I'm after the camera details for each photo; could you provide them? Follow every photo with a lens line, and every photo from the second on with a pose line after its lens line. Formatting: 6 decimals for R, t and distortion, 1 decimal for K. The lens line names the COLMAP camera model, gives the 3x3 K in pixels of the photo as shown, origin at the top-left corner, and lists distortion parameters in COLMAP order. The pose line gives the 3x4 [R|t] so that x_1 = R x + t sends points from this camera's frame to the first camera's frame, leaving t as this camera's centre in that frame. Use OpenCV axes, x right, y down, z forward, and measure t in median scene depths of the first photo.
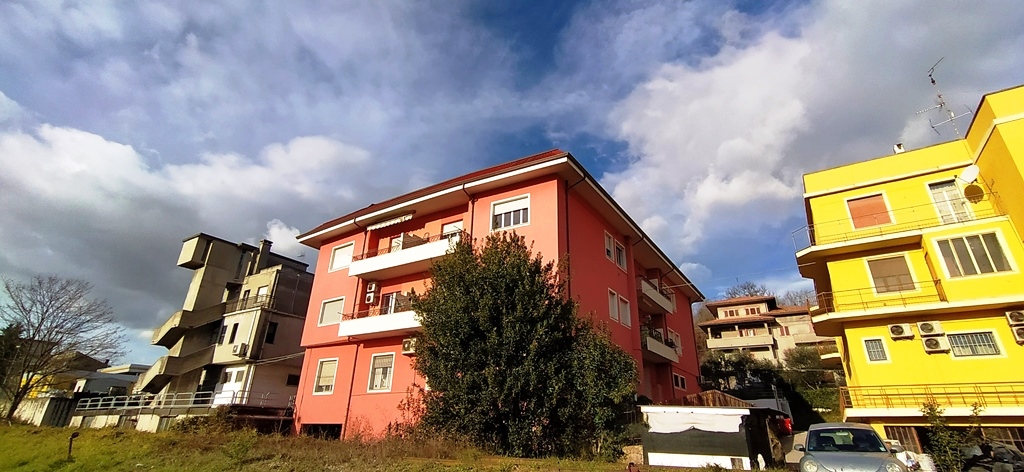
lens RADIAL K [[454.4, 0, 522.1], [0, 454.4, 226.2], [0, 0, 1]] dist [0.001036, 0.000131]
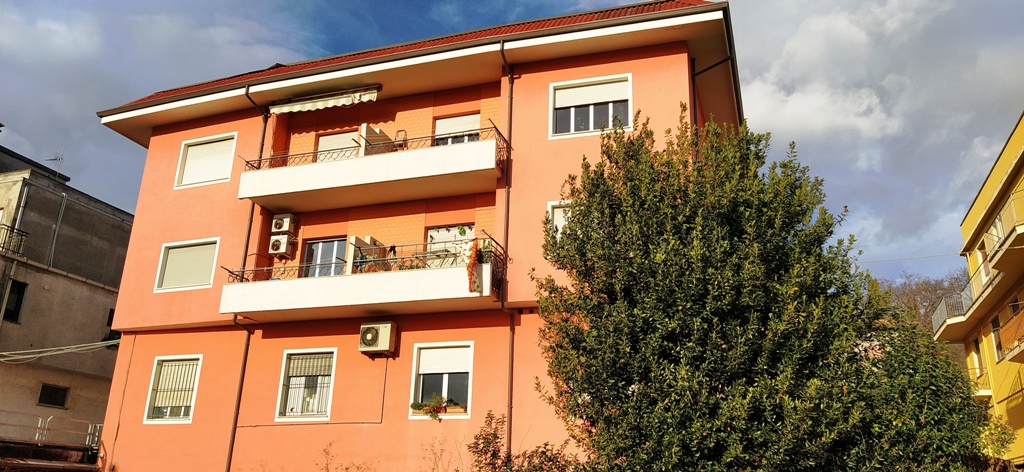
lens RADIAL K [[742.0, 0, 512.0], [0, 742.0, 236.0], [0, 0, 1]] dist [0.145461, -0.199887]
pose [[0.979194, 0.083593, 0.184909, -0.231575], [-0.099719, 0.991820, 0.079685, 0.053748], [-0.176736, -0.096466, 0.979520, 0.113920]]
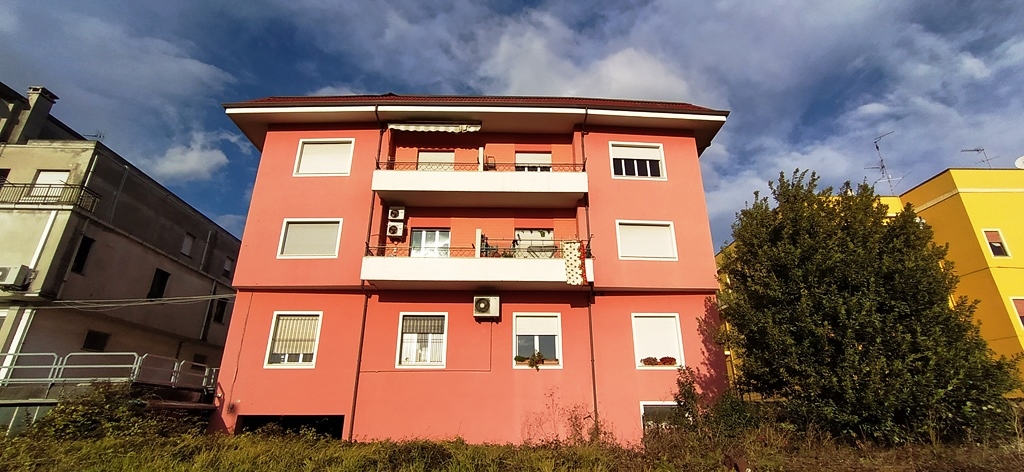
lens RADIAL K [[472.9, 0, 517.2], [0, 472.9, 225.3], [0, 0, 1]] dist [0.000864, 0.000435]
pose [[0.841517, 0.194576, 0.503973, -0.530939], [-0.212846, 0.976844, -0.021741, 0.128929], [-0.496533, -0.088973, 0.863446, 0.310088]]
